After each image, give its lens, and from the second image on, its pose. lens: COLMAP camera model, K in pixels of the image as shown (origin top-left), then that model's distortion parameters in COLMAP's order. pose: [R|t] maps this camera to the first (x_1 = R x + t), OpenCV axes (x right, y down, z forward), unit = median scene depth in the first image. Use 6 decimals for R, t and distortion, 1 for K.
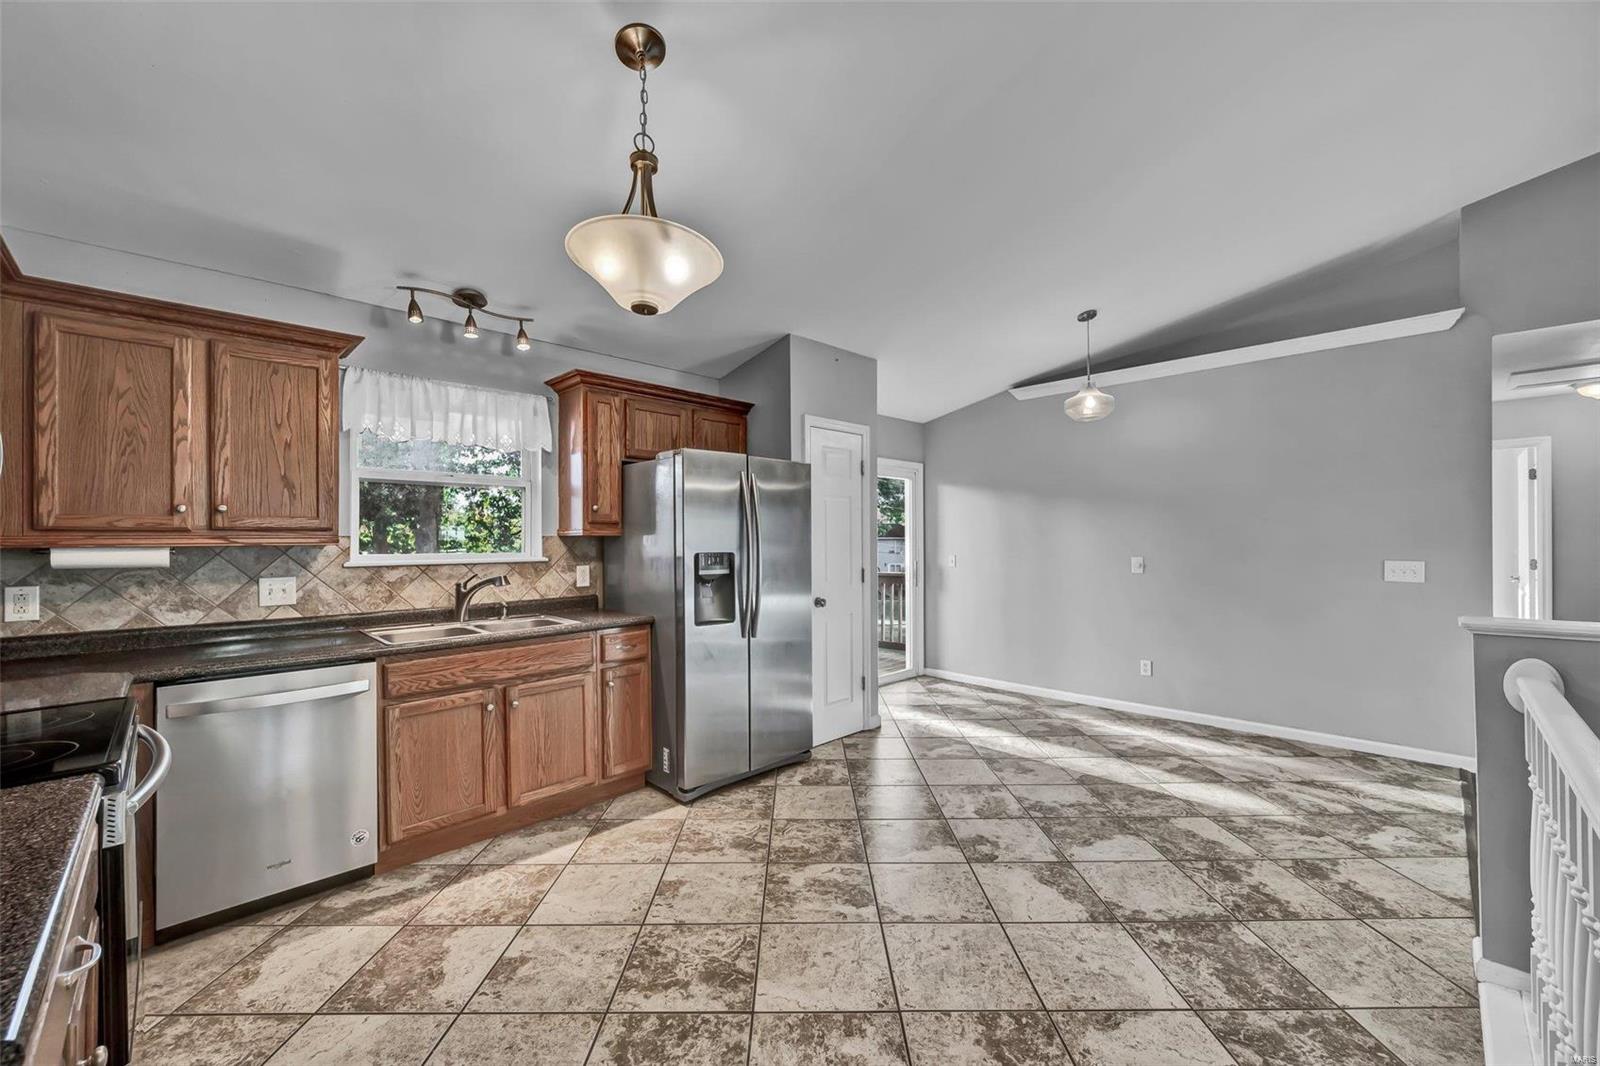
lens RADIAL K [[633.3, 0, 796.2], [0, 633.3, 535.2], [0, 0, 1]] dist [-0.002190, -0.000334]
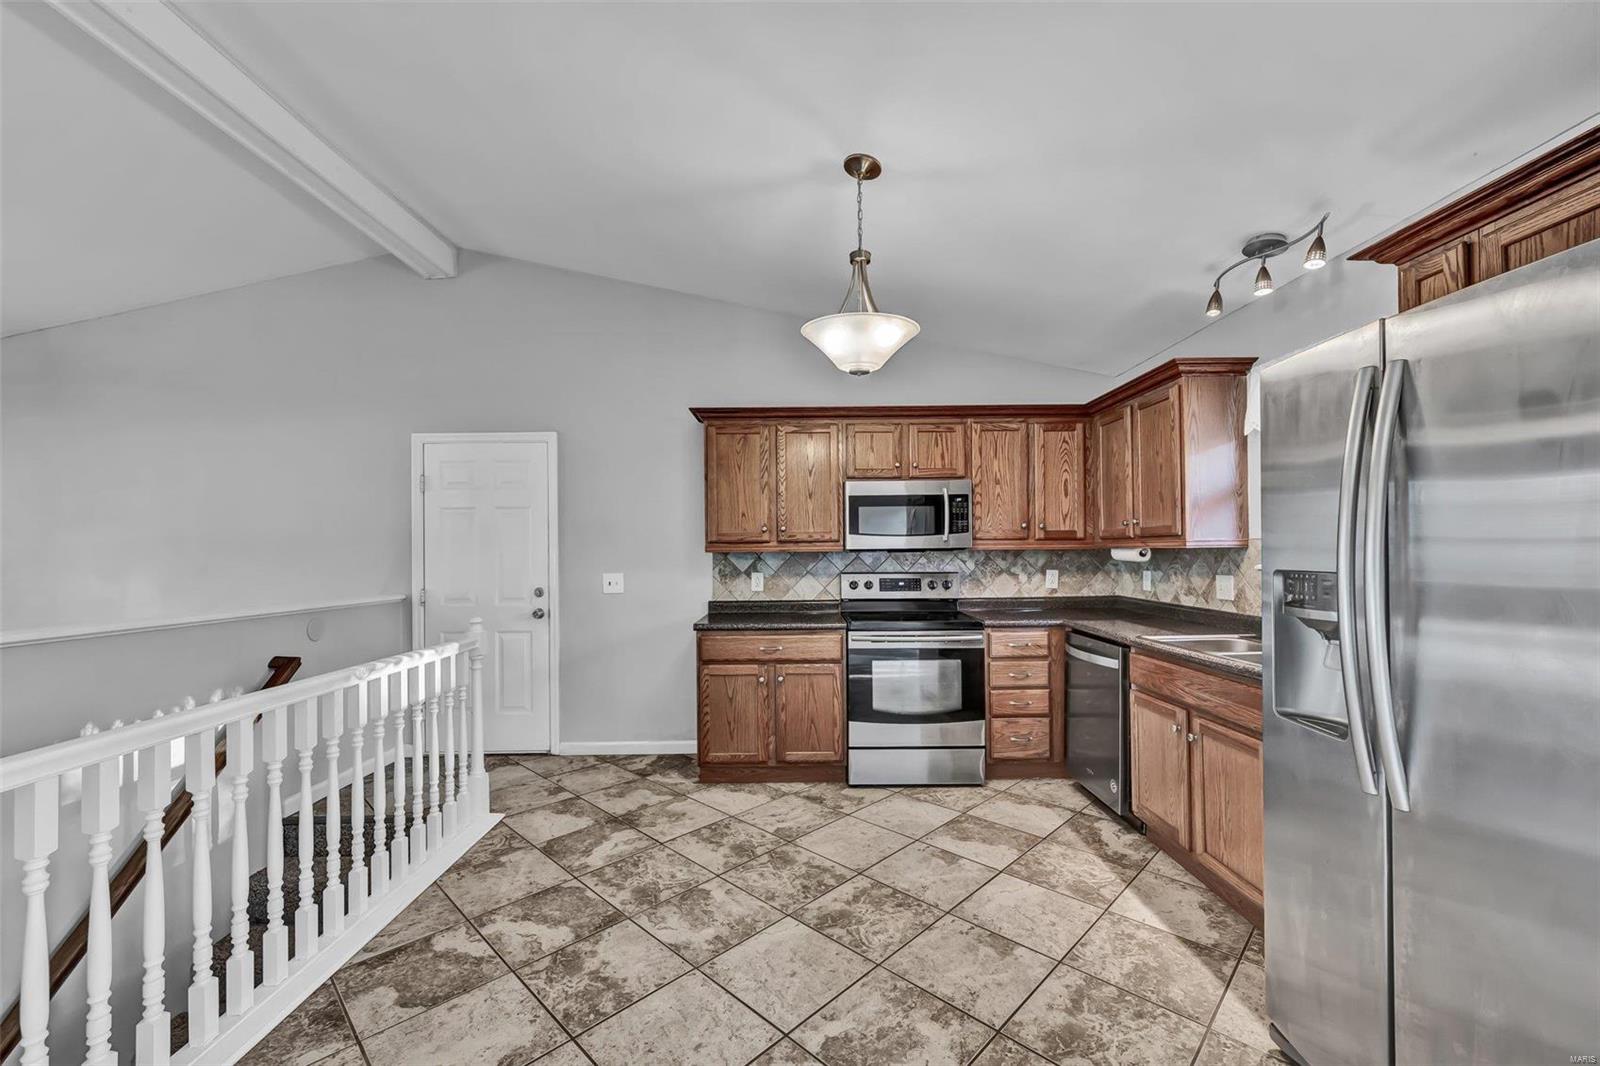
lens RADIAL K [[645.4, 0, 800.6], [0, 645.4, 546.0], [0, 0, 1]] dist [0.000237, -0.000201]
pose [[-0.697704, 0.009808, -0.716319, 0.565204], [0.021322, 0.999748, -0.007080, 0.005542], [0.716069, -0.020213, -0.697737, 1.295011]]
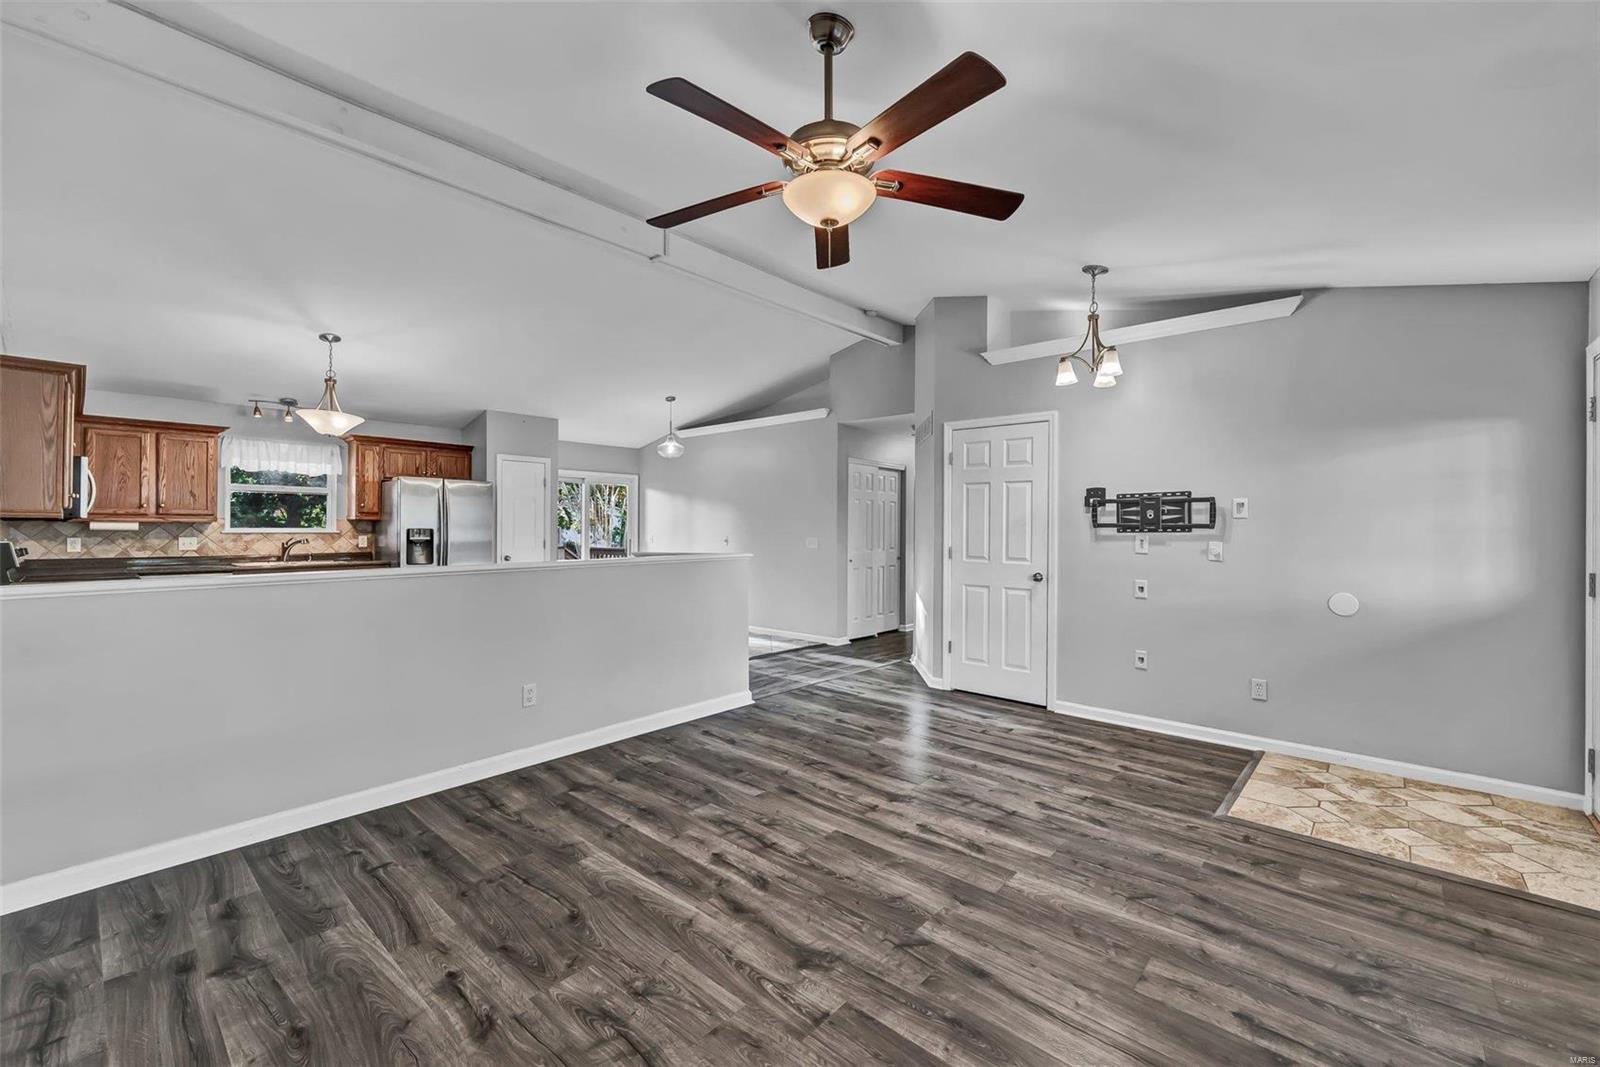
lens RADIAL K [[652.7, 0, 797.5], [0, 652.7, 526.7], [0, 0, 1]] dist [-0.001558, -0.000369]
pose [[0.998148, 0.010810, 0.059867, 1.129649], [-0.011042, 0.999933, 0.003545, 0.001046], [-0.059825, -0.004200, 0.998200, -1.351057]]
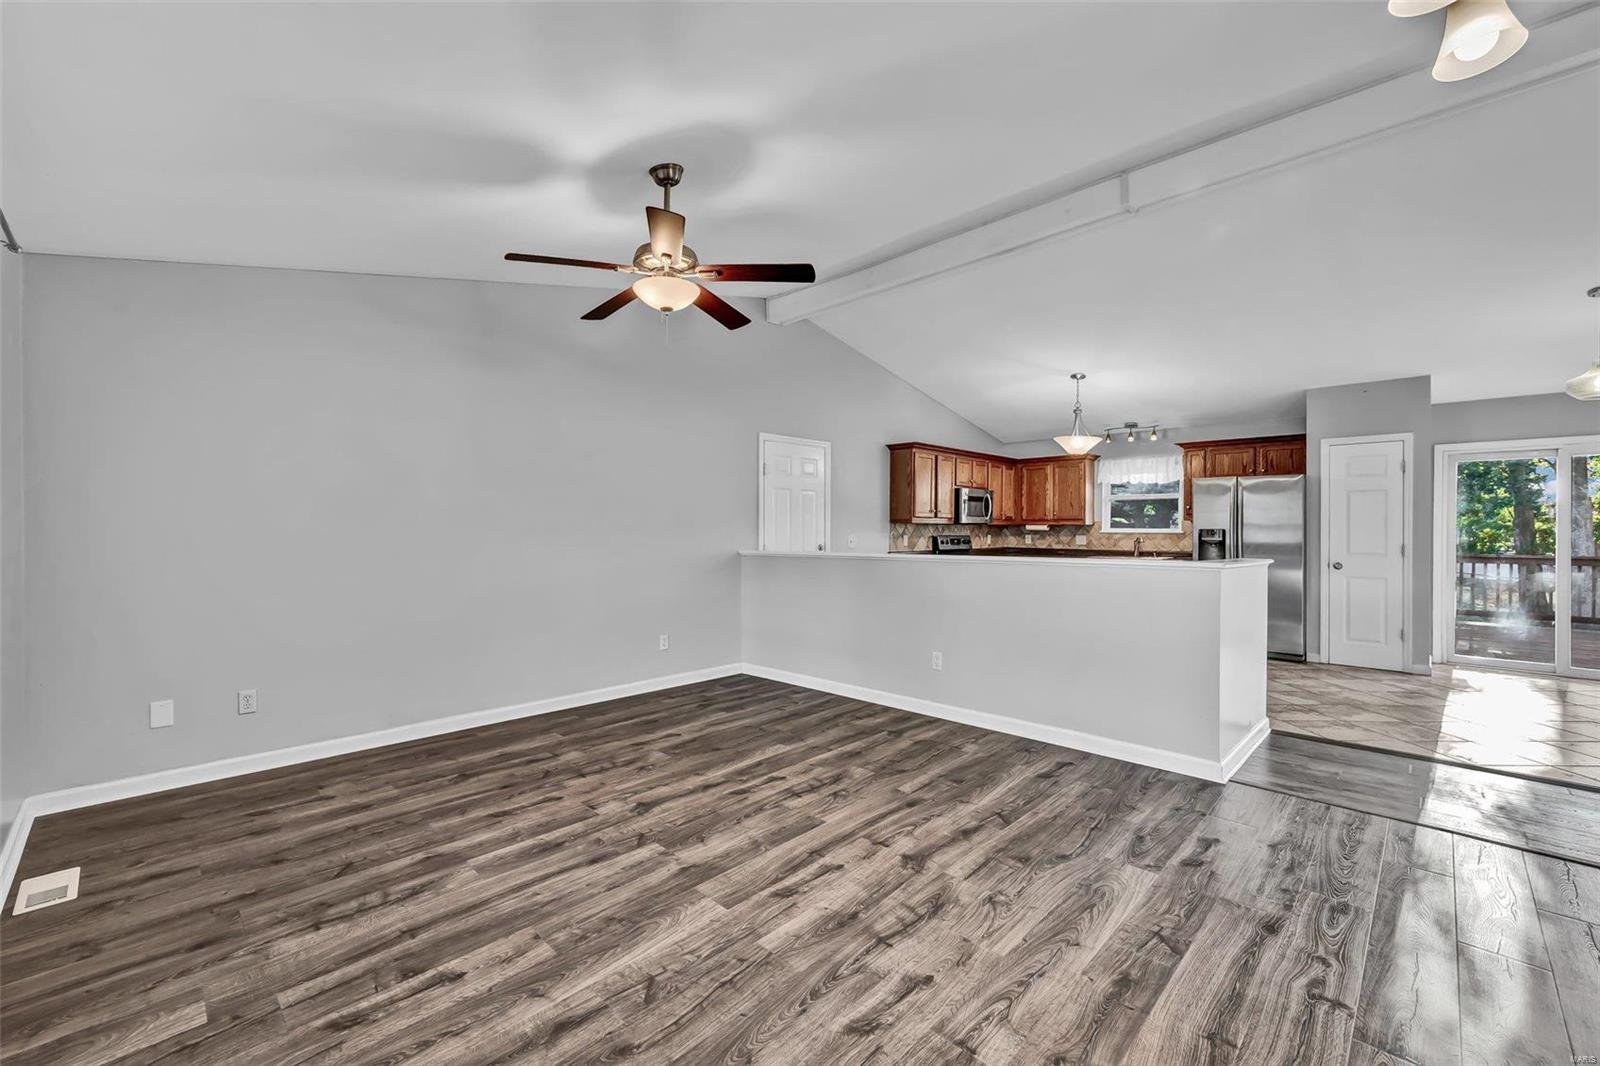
lens RADIAL K [[652.7, 0, 797.5], [0, 652.7, 526.2], [0, 0, 1]] dist [-0.001558, -0.000369]
pose [[0.016359, 0.004368, -0.999857, 2.292895], [0.005351, 0.999976, 0.004456, 0.002373], [0.999852, -0.005423, 0.016335, -0.397738]]
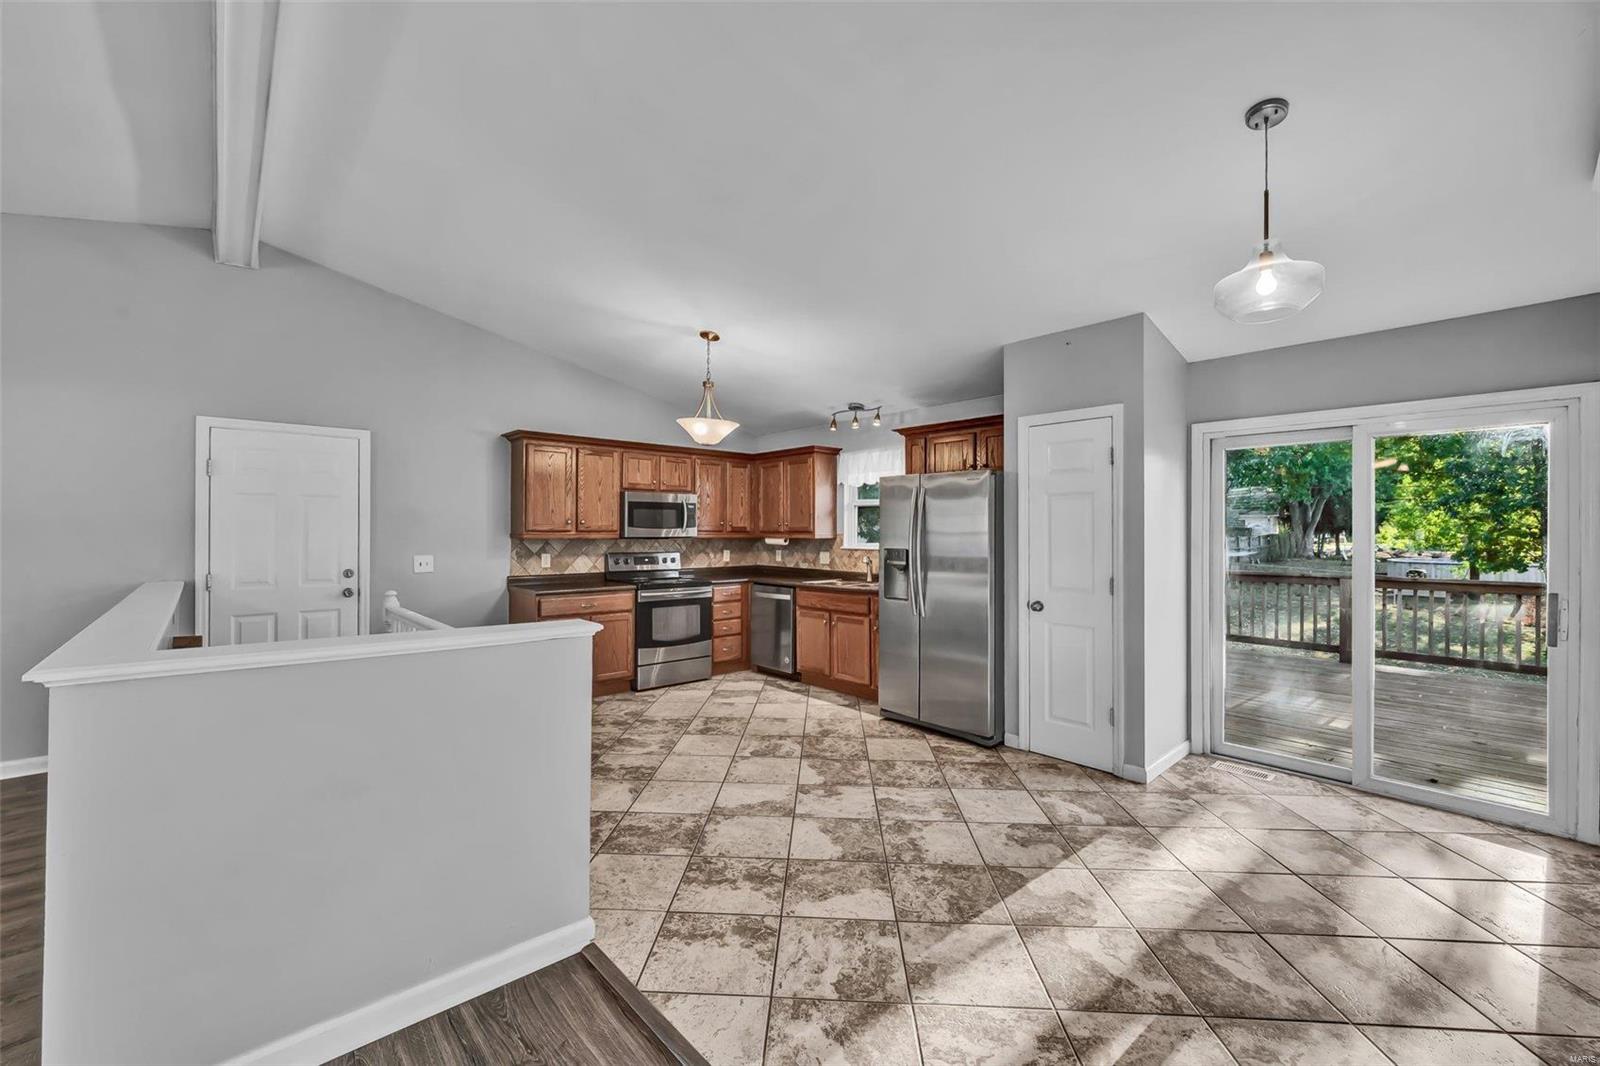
lens RADIAL K [[652.7, 0, 797.5], [0, 652.7, 526.2], [0, 0, 1]] dist [-0.001558, -0.000369]
pose [[-0.044416, -0.000145, -0.999013, 1.600261], [0.005444, 0.999985, -0.000387, -0.027496], [0.998998, -0.005456, -0.044414, 1.030250]]
